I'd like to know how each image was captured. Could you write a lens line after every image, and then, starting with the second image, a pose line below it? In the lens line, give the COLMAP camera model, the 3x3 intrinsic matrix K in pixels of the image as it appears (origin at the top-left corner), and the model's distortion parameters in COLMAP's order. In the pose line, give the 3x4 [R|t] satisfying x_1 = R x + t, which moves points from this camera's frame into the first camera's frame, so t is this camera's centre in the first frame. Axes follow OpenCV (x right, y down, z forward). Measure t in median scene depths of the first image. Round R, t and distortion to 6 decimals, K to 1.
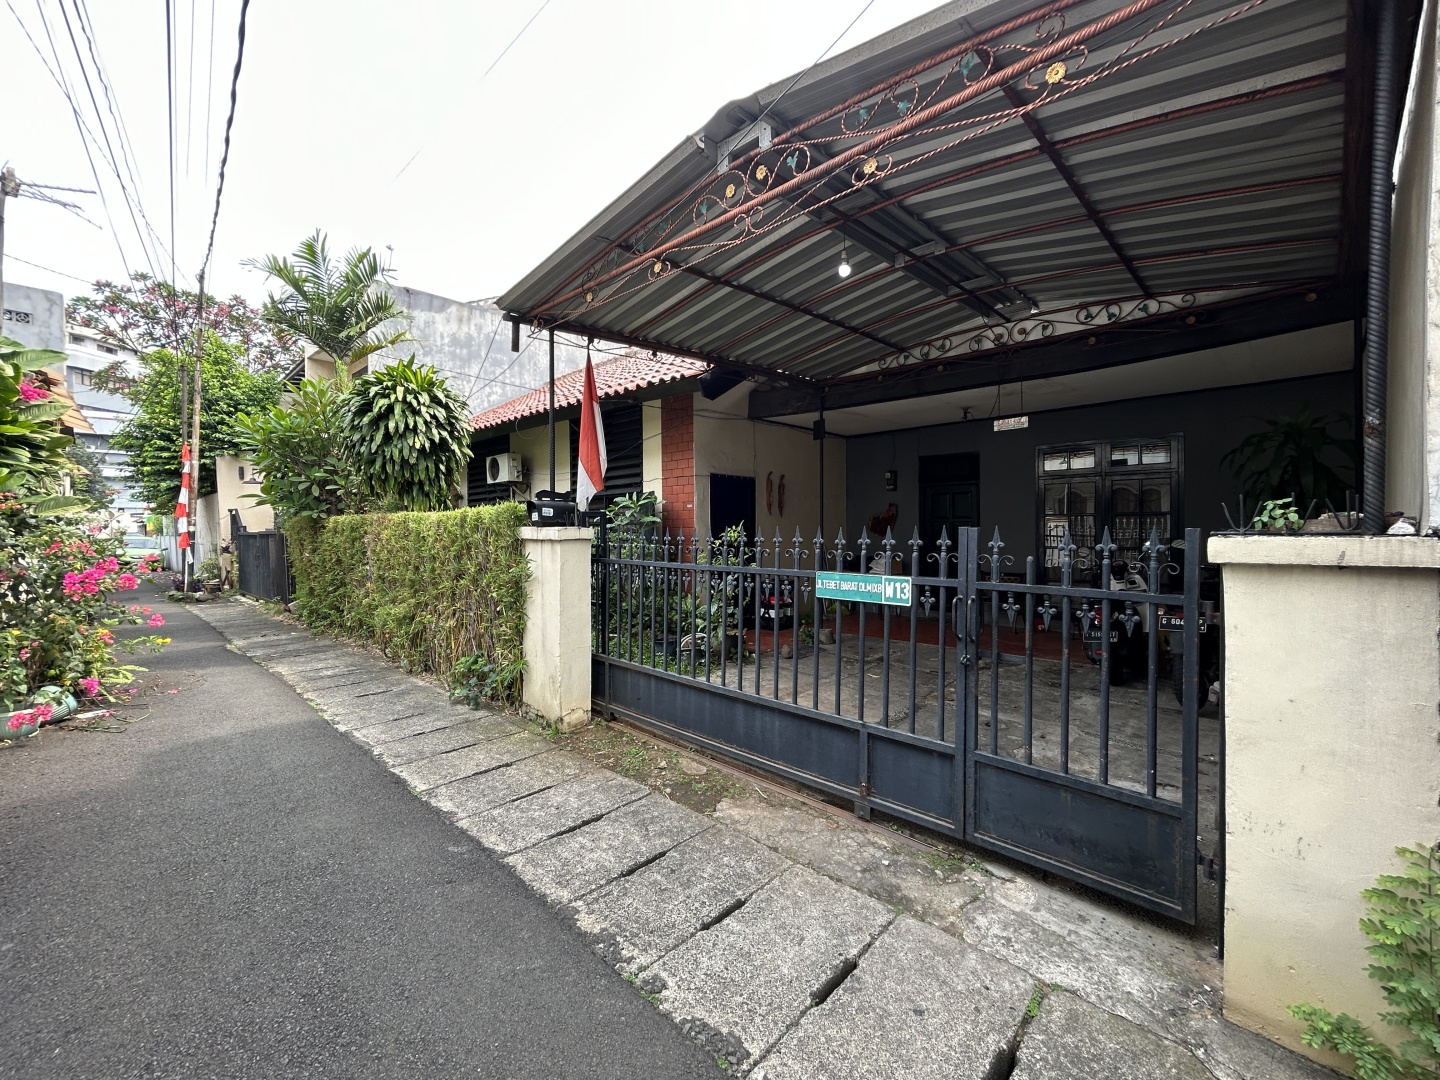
lens RADIAL K [[583.7, 0, 719.7], [0, 583.7, 540.6], [0, 0, 1]] dist [-0.001578, 0.000025]
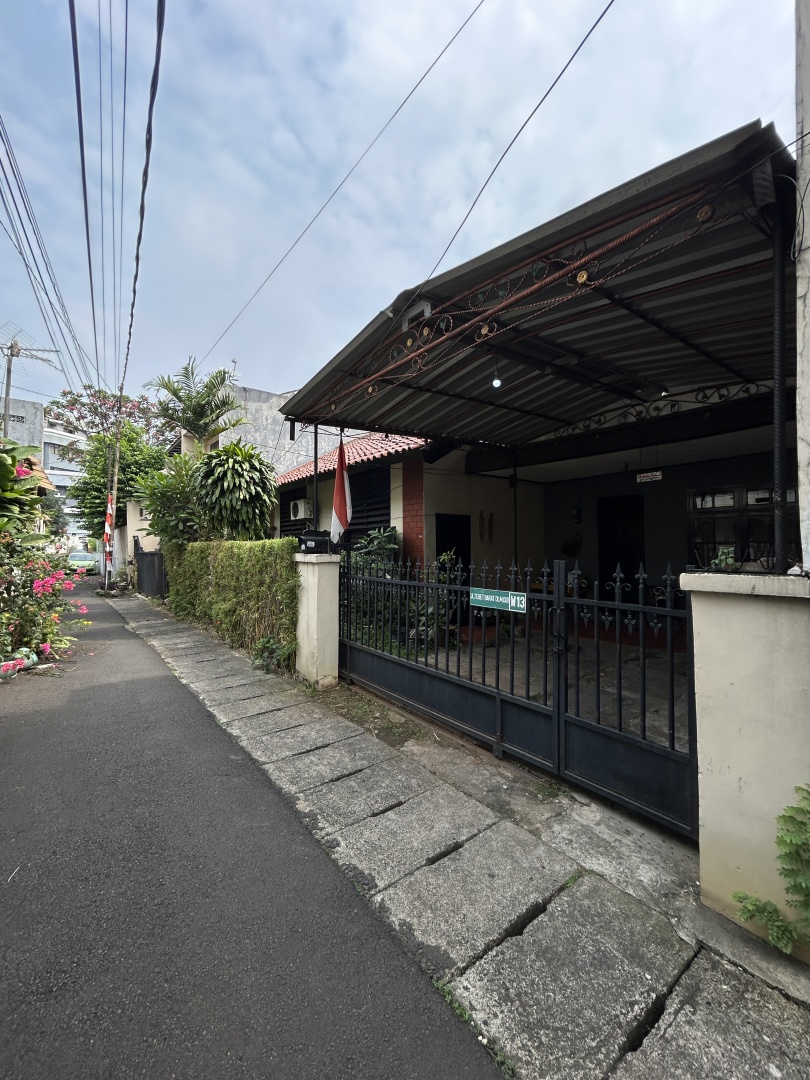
lens RADIAL K [[437.8, 0, 409.2], [0, 437.8, 540.6], [0, 0, 1]] dist [-0.001578, 0.000025]
pose [[0.989597, -0.000016, -0.143867, 0.113892], [-0.005112, 0.999365, -0.035276, -0.017410], [0.143776, 0.035645, 0.988968, -0.085863]]
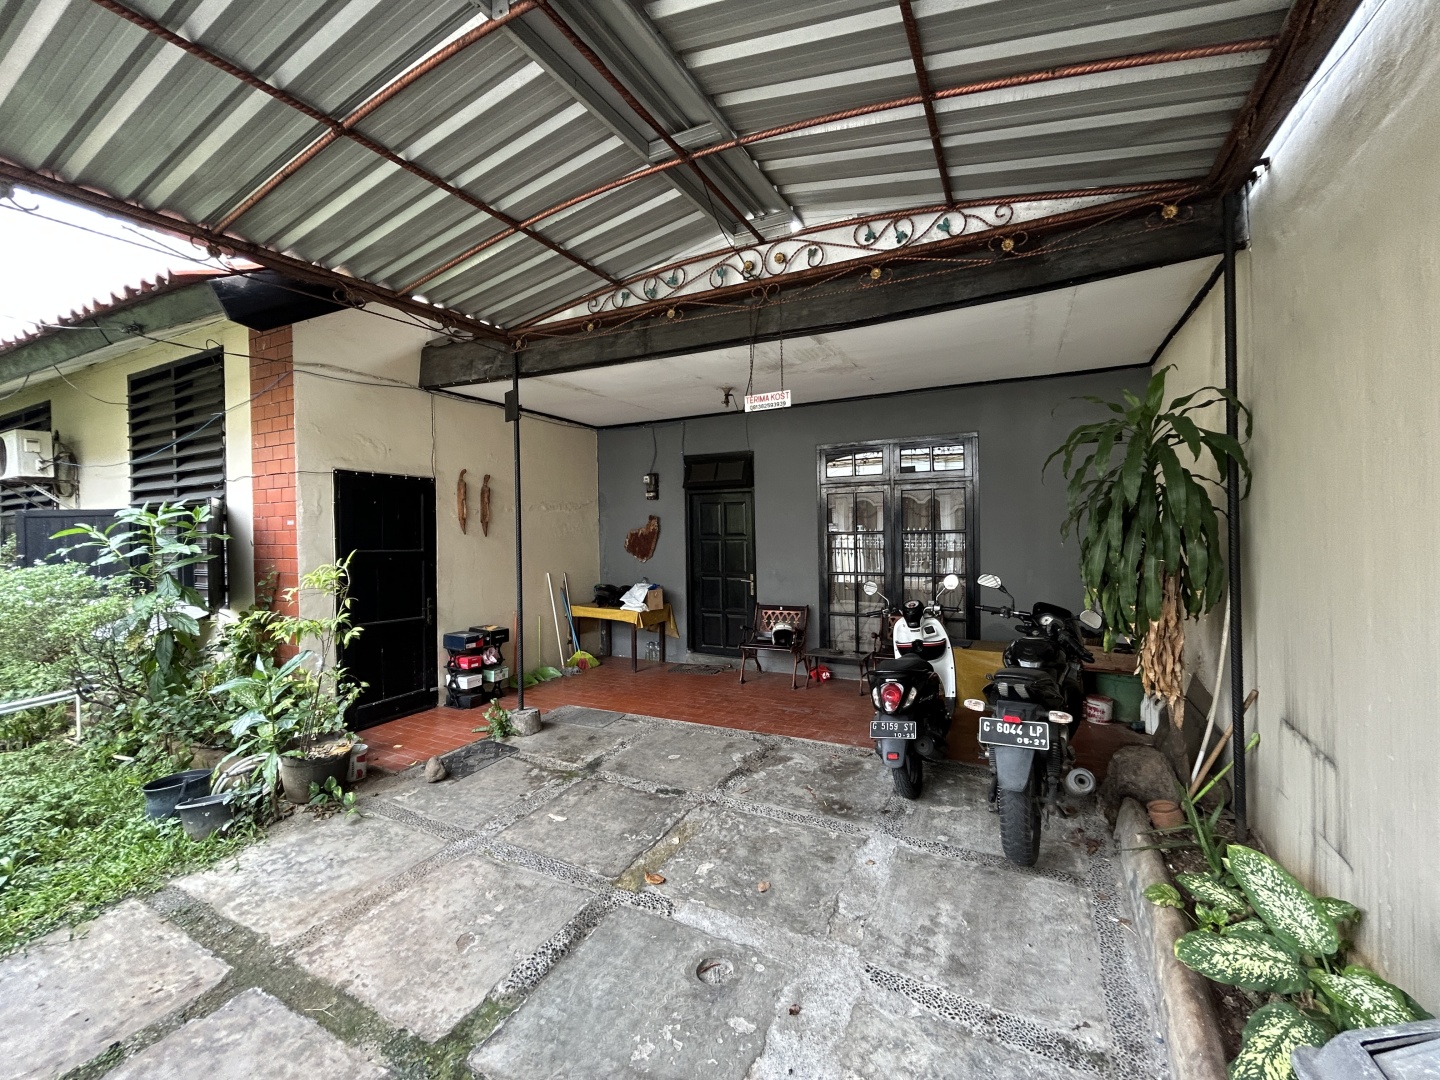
lens RADIAL K [[583.7, 0, 718.3], [0, 583.7, 542.5], [0, 0, 1]] dist [-0.001578, 0.000025]
pose [[0.956789, -0.011247, 0.290566, 0.302384], [0.012964, 0.999908, -0.003986, -0.048317], [-0.290495, 0.007581, 0.956847, 0.468040]]
